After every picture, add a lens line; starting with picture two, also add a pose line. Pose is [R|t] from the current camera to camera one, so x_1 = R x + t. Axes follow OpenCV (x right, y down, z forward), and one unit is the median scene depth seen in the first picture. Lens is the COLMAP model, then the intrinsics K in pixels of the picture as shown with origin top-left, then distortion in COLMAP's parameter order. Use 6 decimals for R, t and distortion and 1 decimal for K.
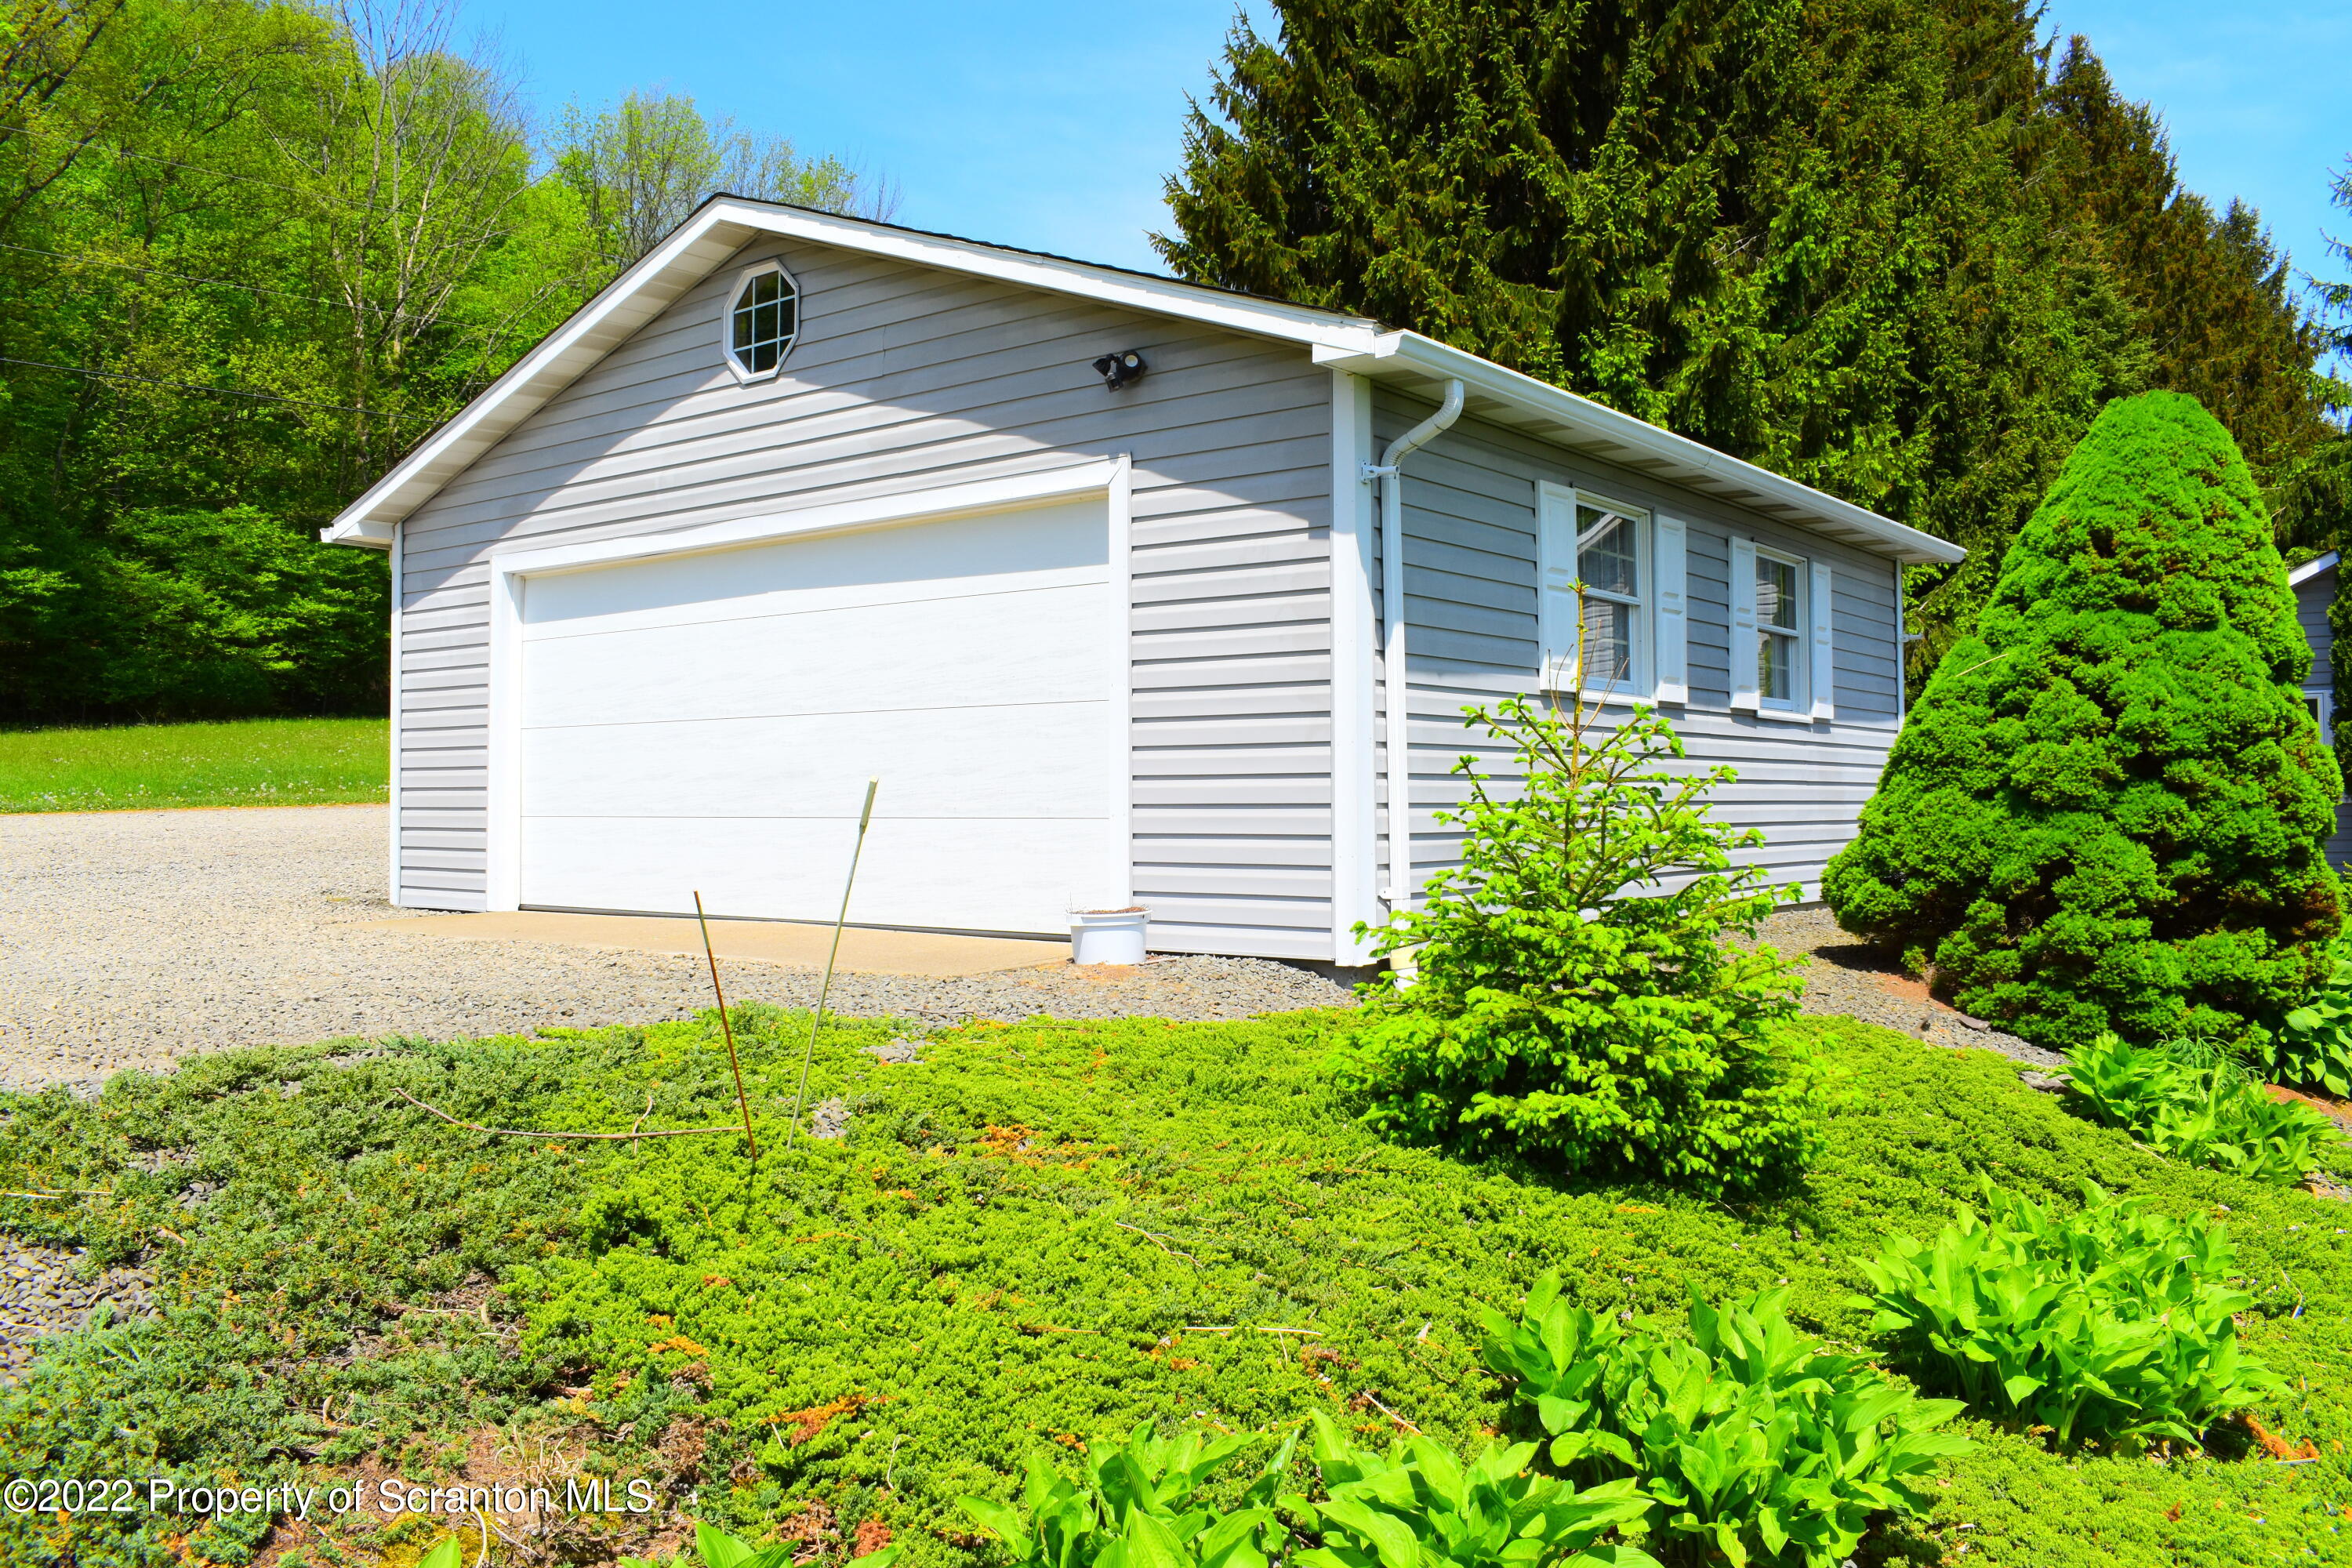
lens RADIAL K [[1879.7, 0, 1181.9], [0, 1879.7, 777.0], [0, 0, 1]] dist [-0.096239, 0.015049]
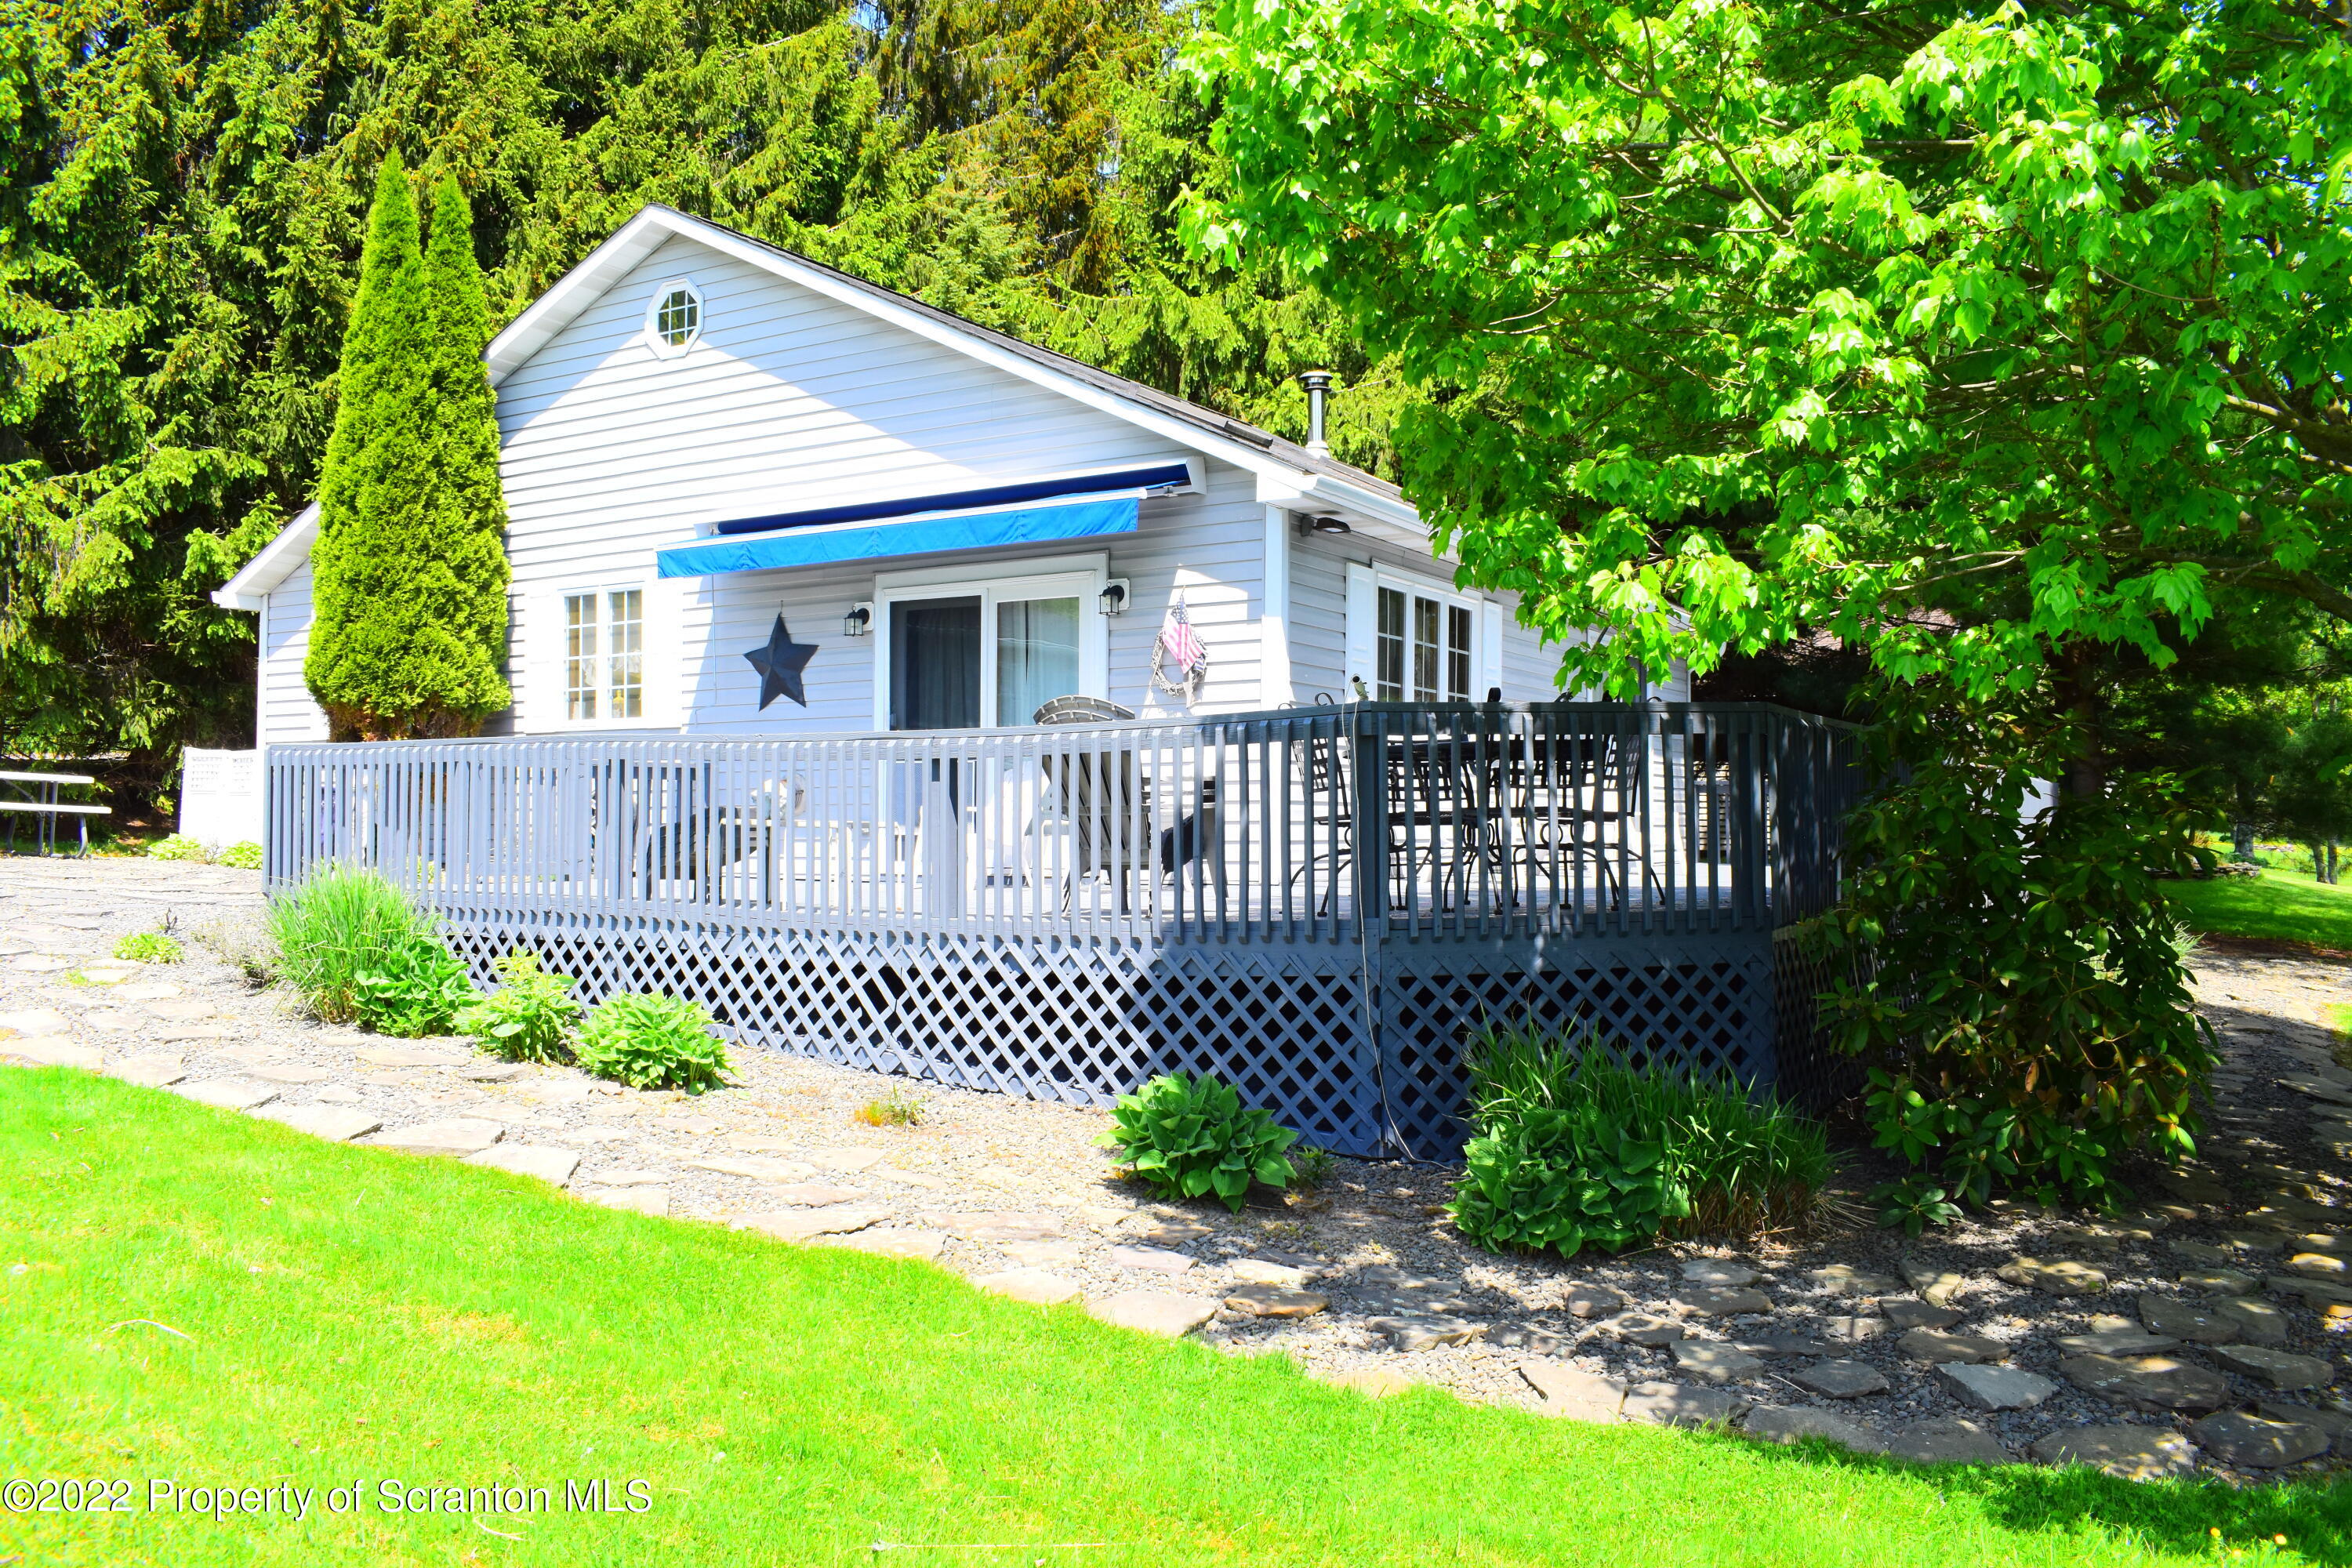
lens RADIAL K [[1879.7, 0, 1181.9], [0, 1879.7, 777.0], [0, 0, 1]] dist [-0.096239, 0.015049]
pose [[0.991994, 0.010122, 0.125877, 1.931588], [-0.008645, 0.999887, -0.012275, 0.090336], [-0.125987, 0.011088, 0.991970, 0.260304]]
